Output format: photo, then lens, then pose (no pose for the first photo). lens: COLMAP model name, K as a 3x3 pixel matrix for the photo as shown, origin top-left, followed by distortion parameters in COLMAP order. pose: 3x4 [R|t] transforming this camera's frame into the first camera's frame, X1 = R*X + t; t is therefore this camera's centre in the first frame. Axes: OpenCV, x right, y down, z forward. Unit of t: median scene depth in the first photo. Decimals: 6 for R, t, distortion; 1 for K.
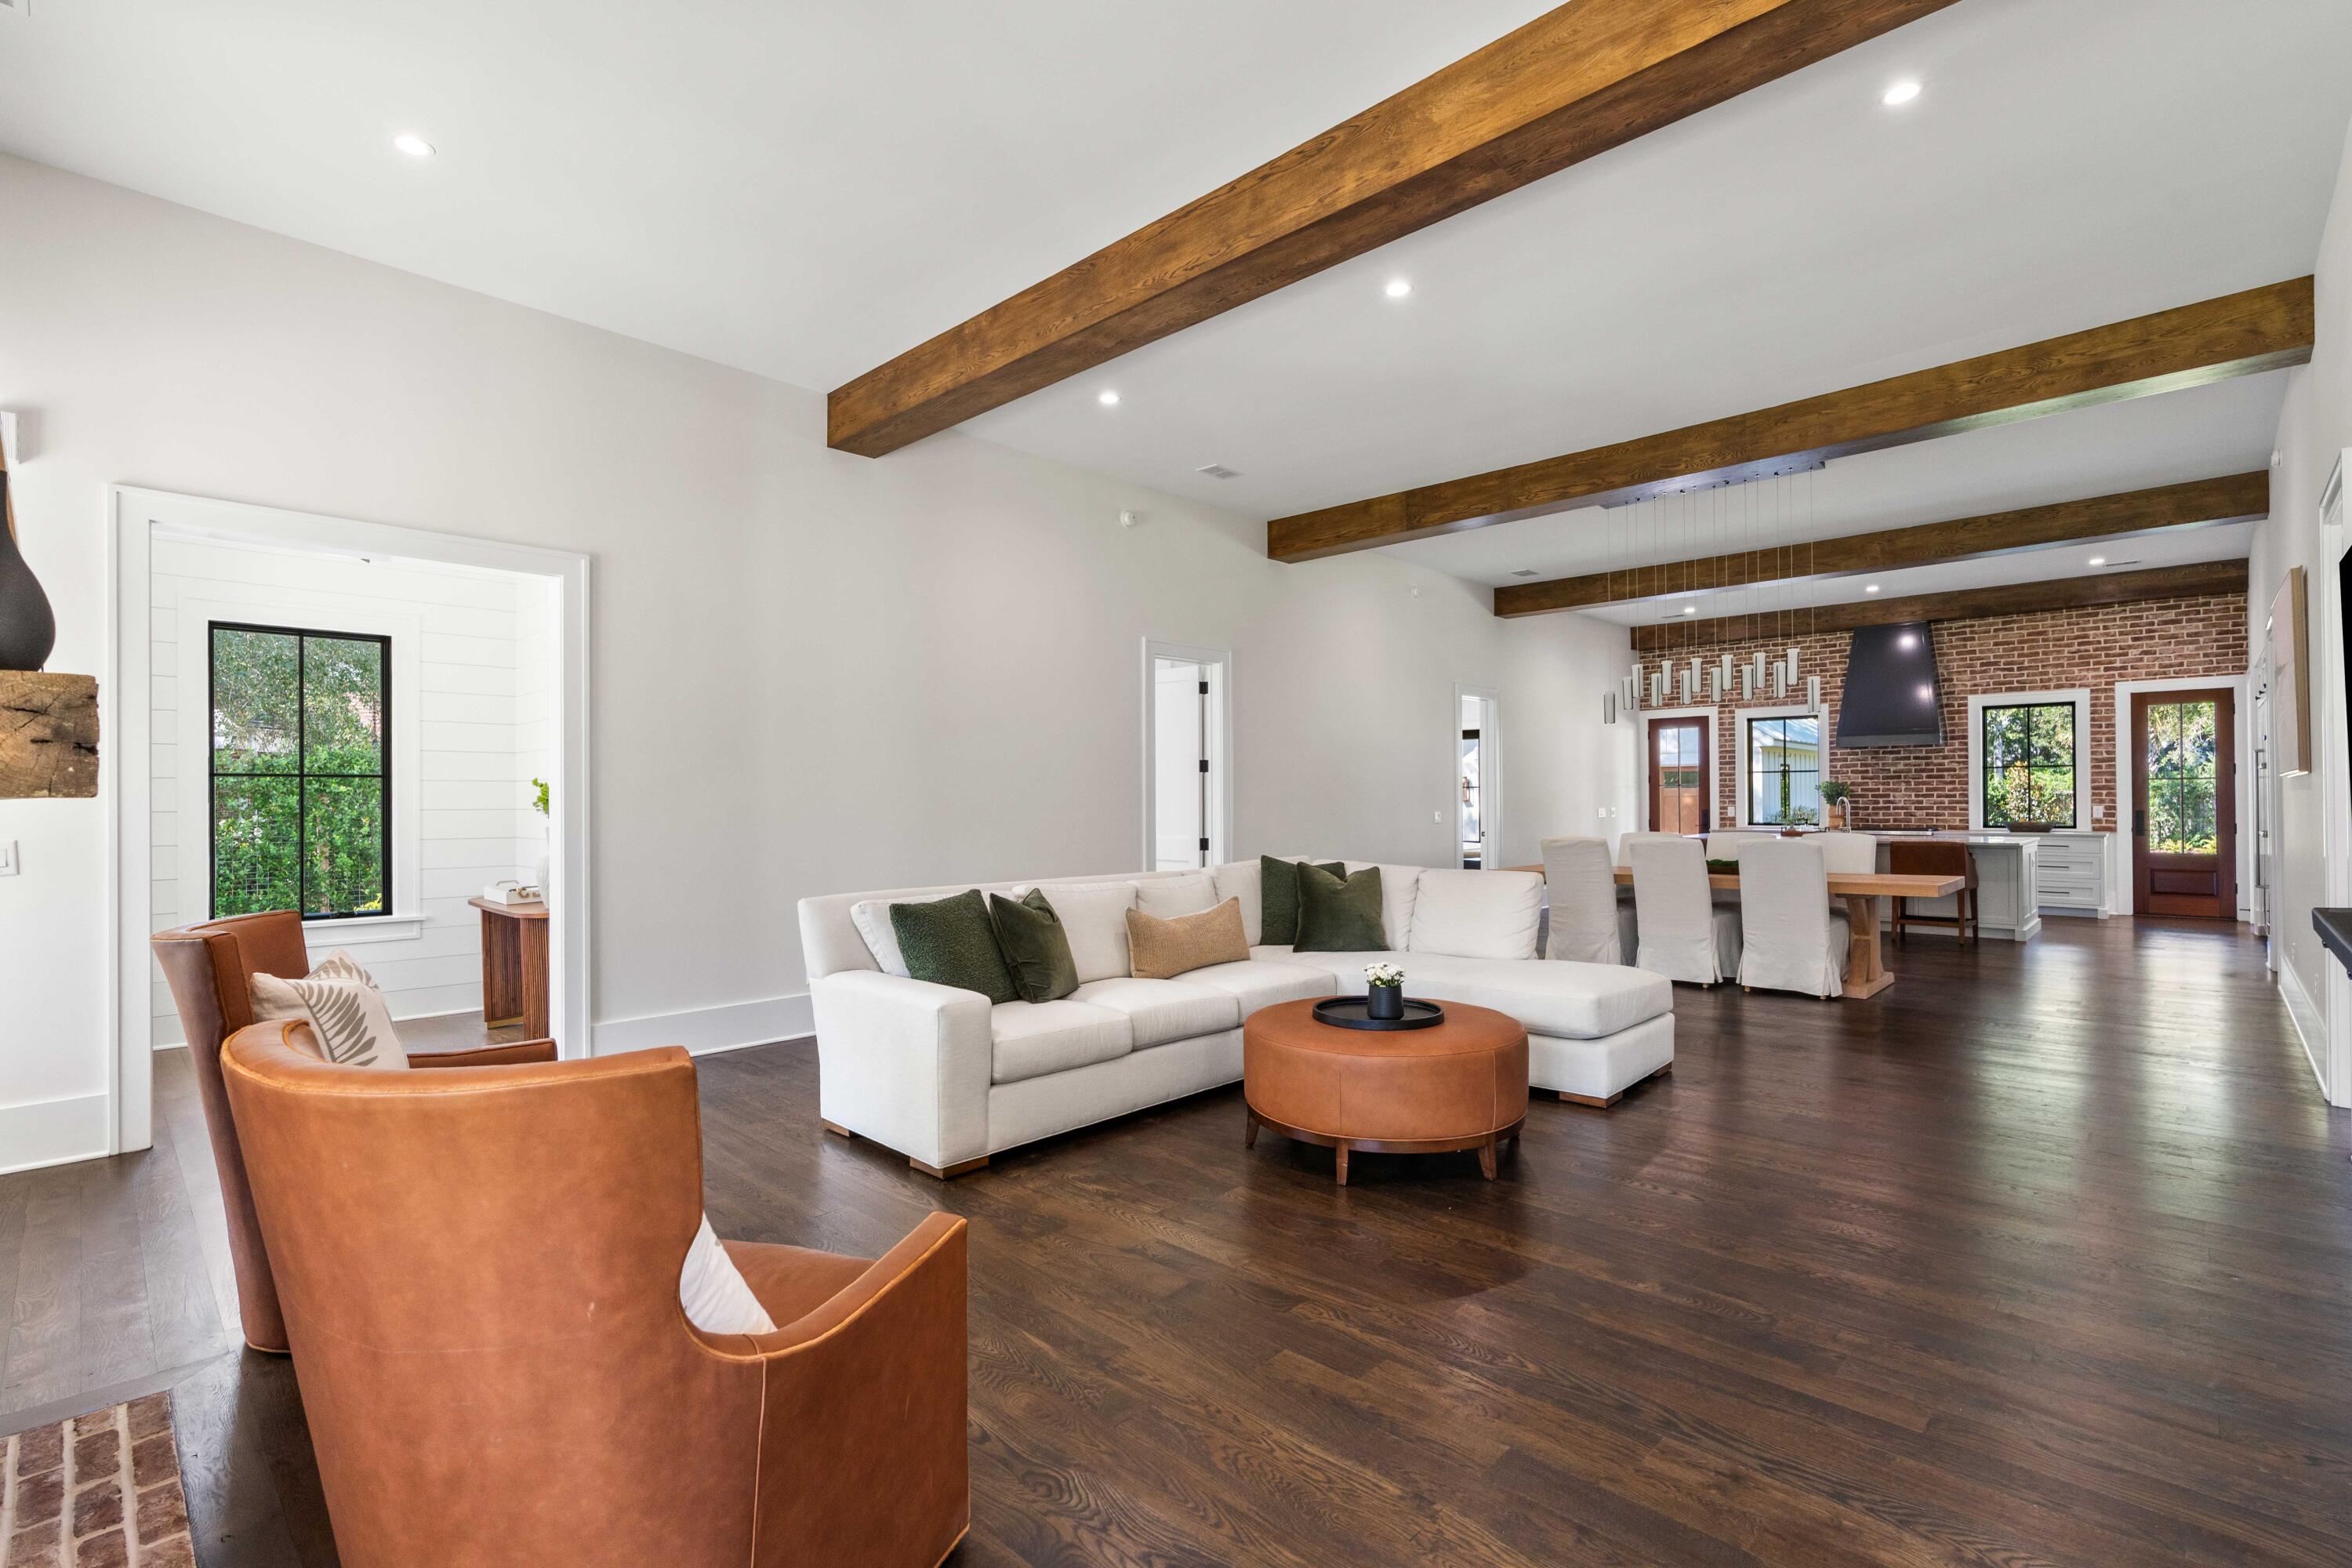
lens RADIAL K [[1059.2, 0, 1174.7], [0, 1059.2, 793.7], [0, 0, 1]] dist [0.000695, 0.000044]
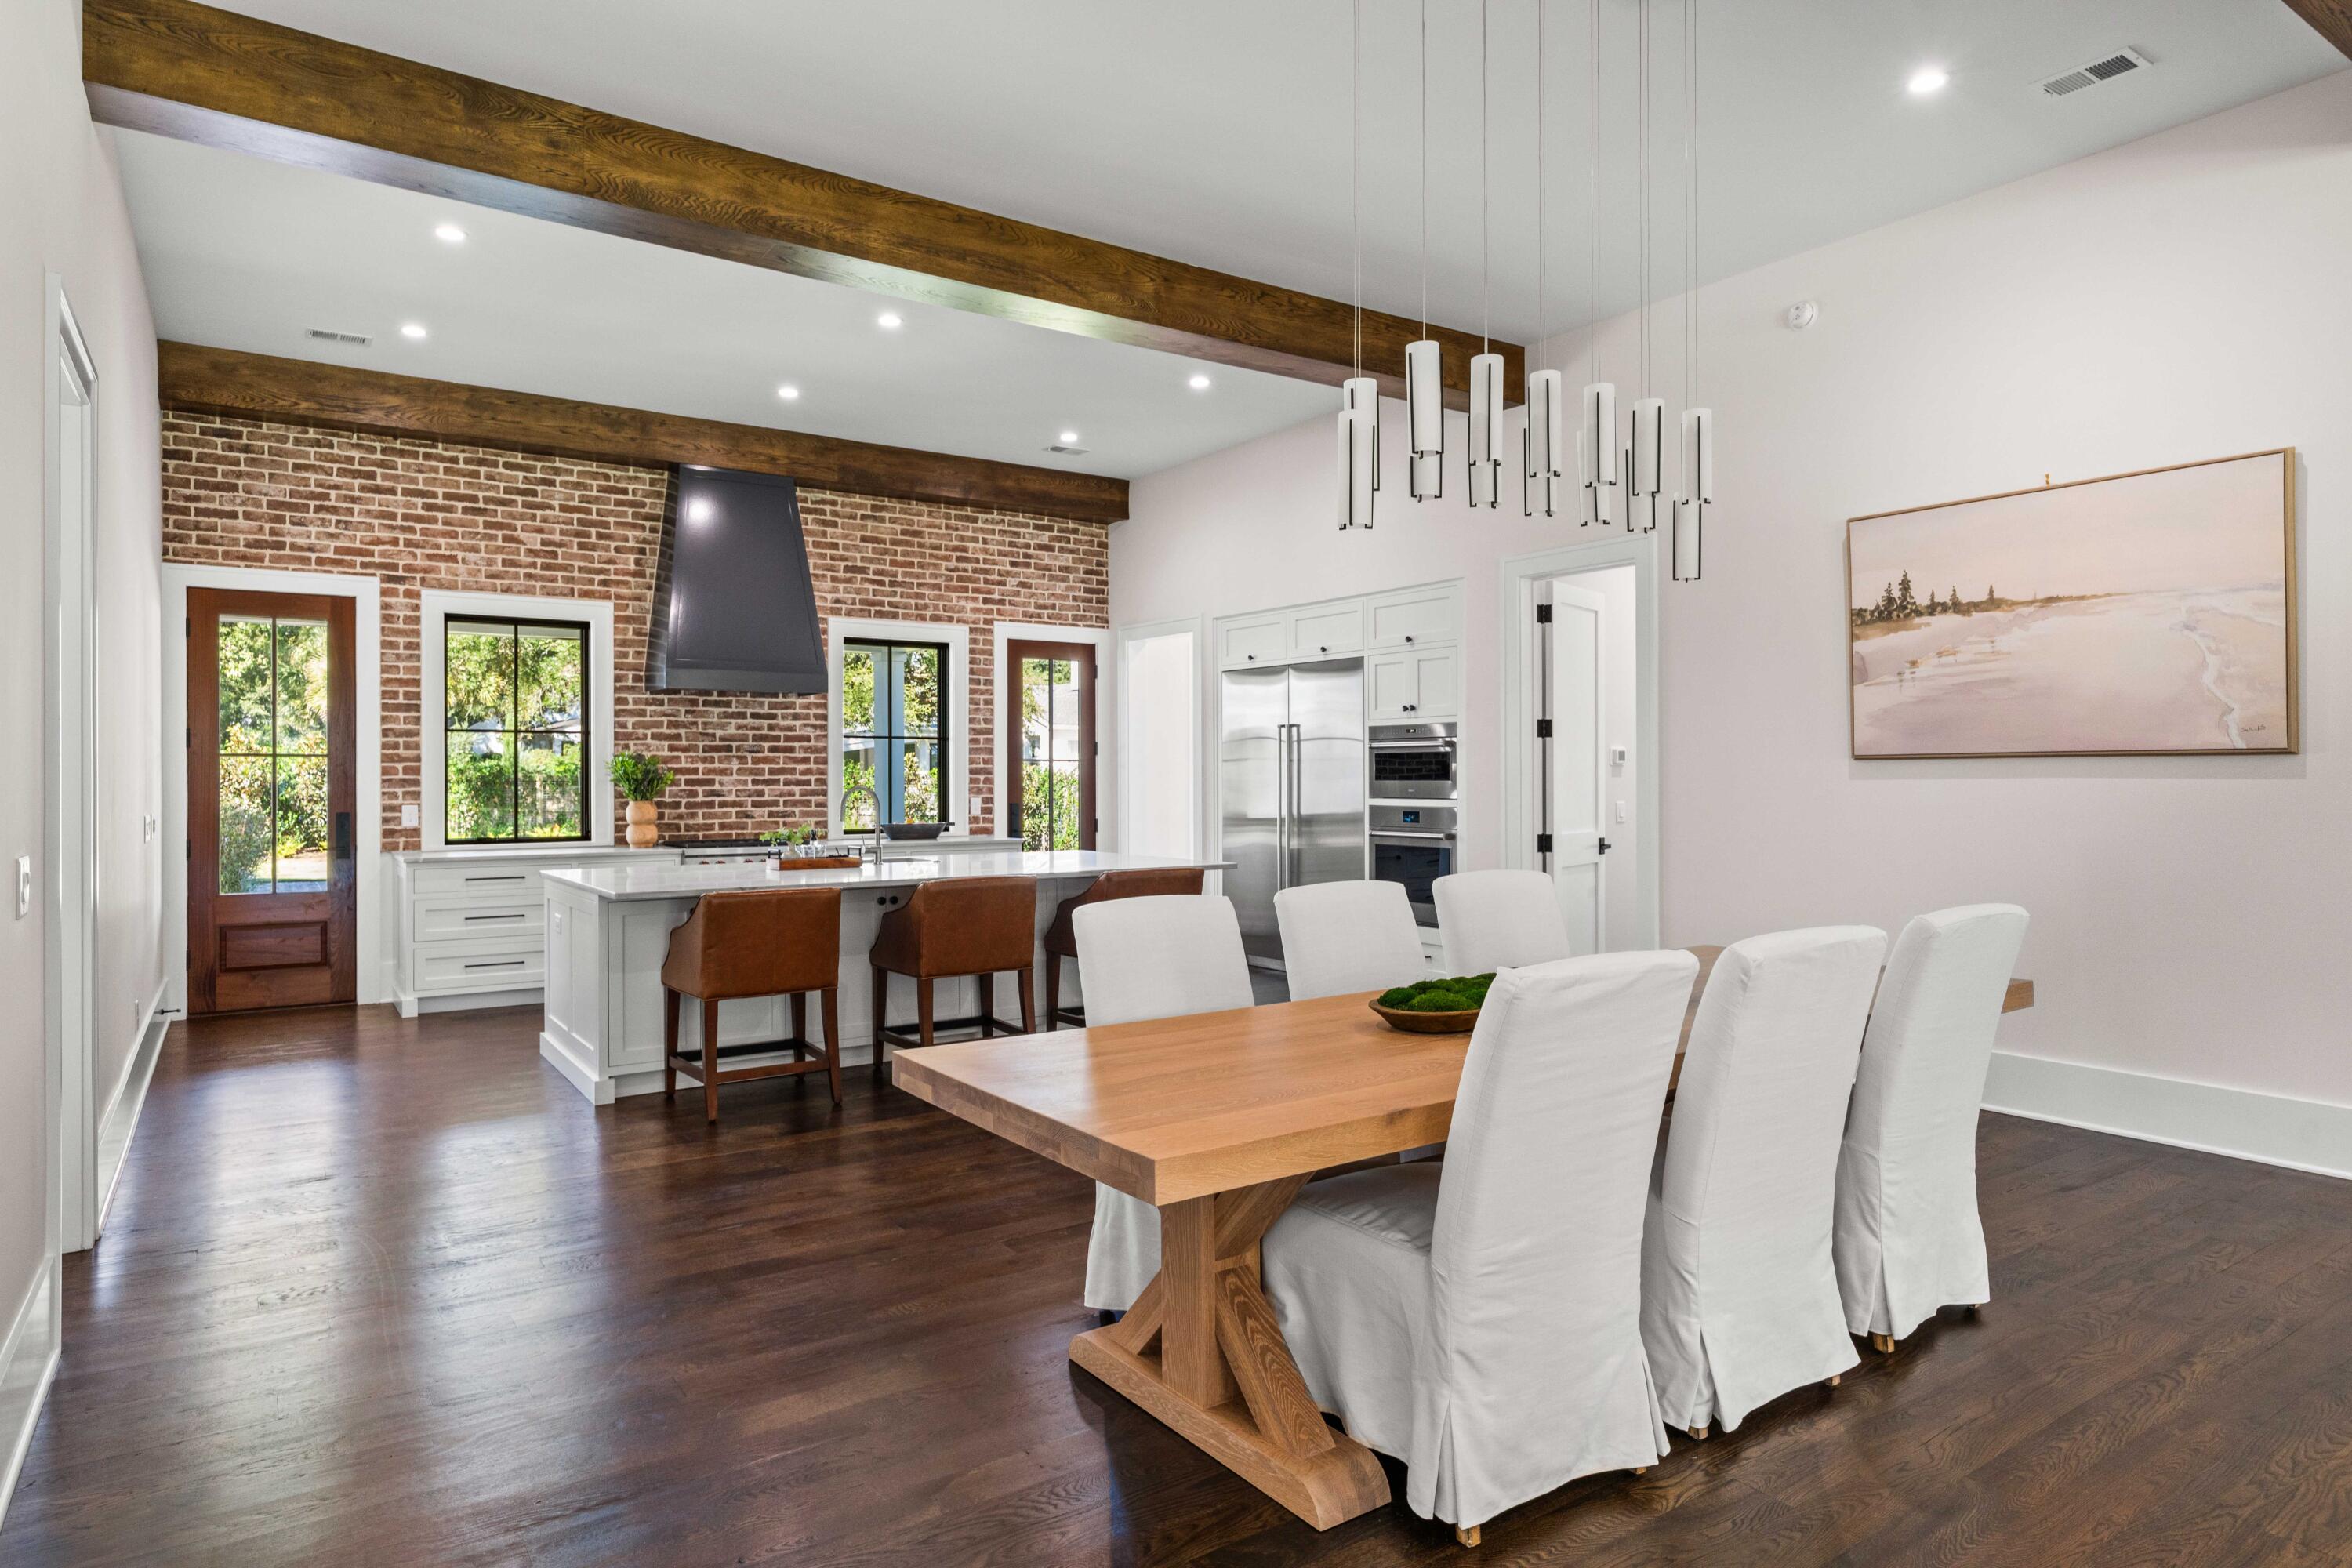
lens RADIAL K [[1348.3, 0, 1175.7], [0, 1348.3, 778.6], [0, 0, 1]] dist [-0.003958, -0.000441]
pose [[0.204356, 0.001527, 0.978895, 0.039810], [-0.007327, 0.999973, -0.000030, -0.001782], [-0.978869, -0.007166, 0.204362, 0.703648]]
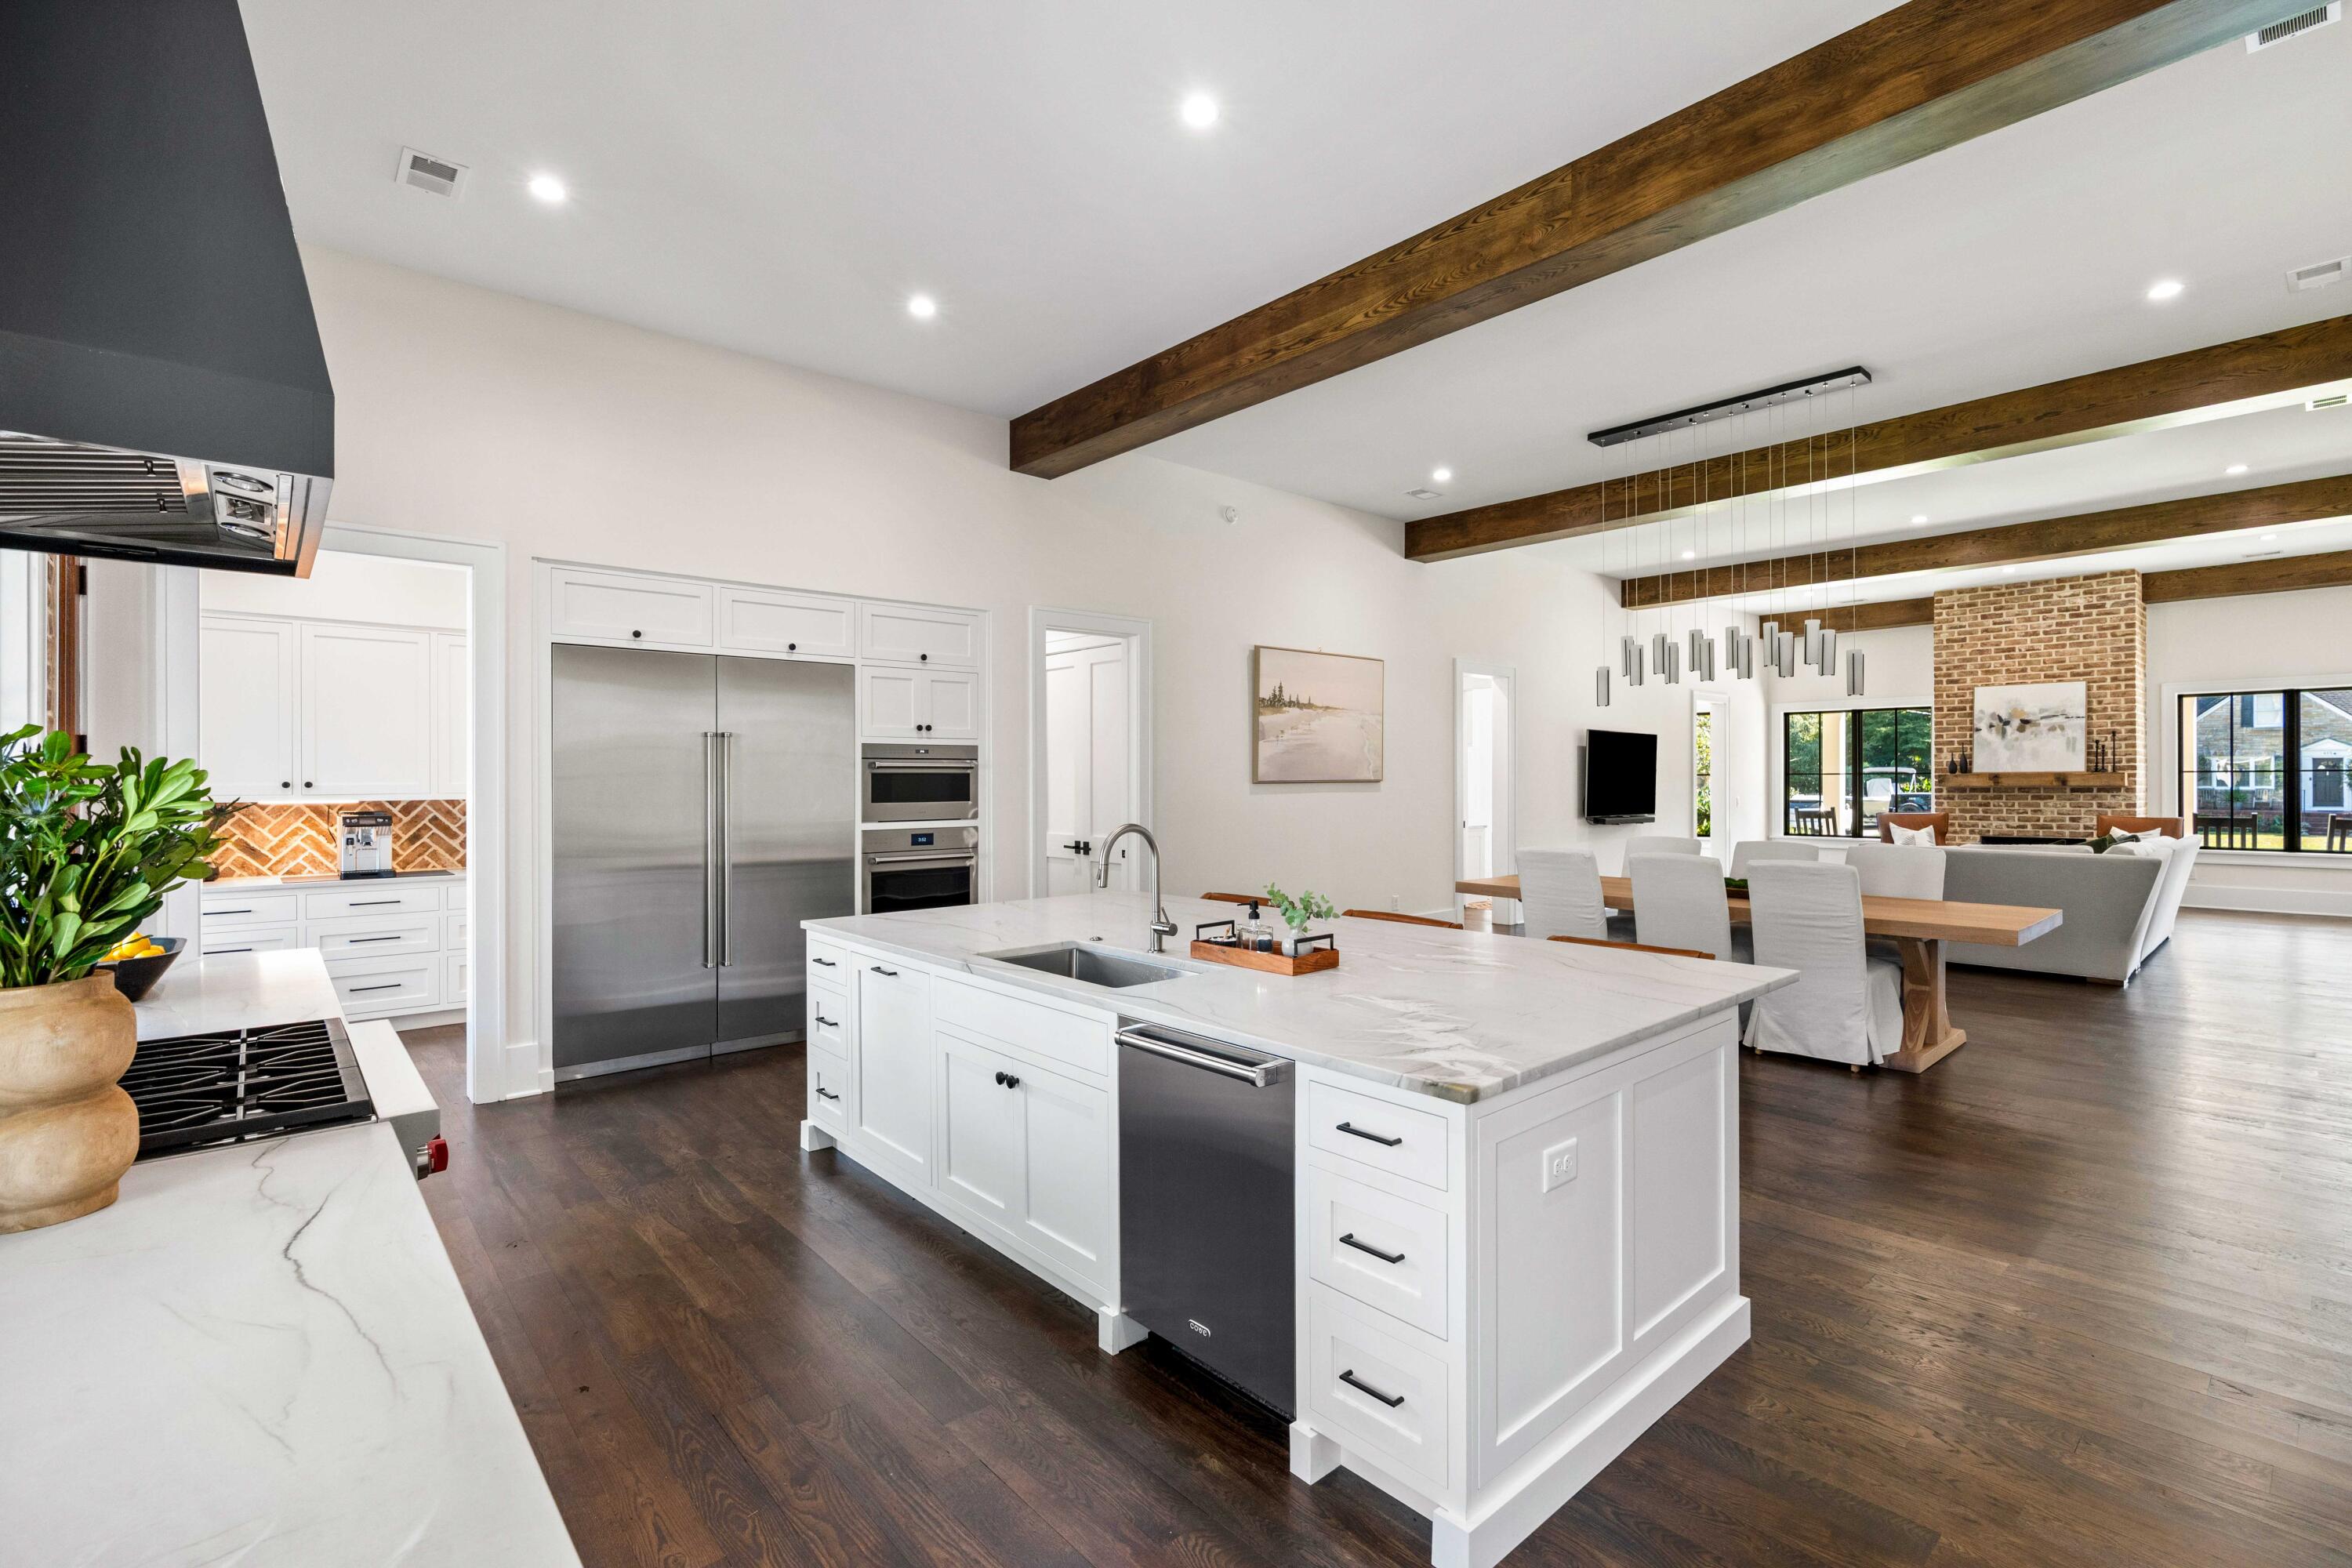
lens RADIAL K [[1059.2, 0, 1178.2], [0, 1059.2, 779.8], [0, 0, 1]] dist [0.000695, 0.000044]
pose [[-0.996252, 0.005902, 0.086293, 0.569867], [0.005360, 0.999964, -0.006515, -0.008761], [-0.086329, -0.006028, -0.996248, 1.246681]]
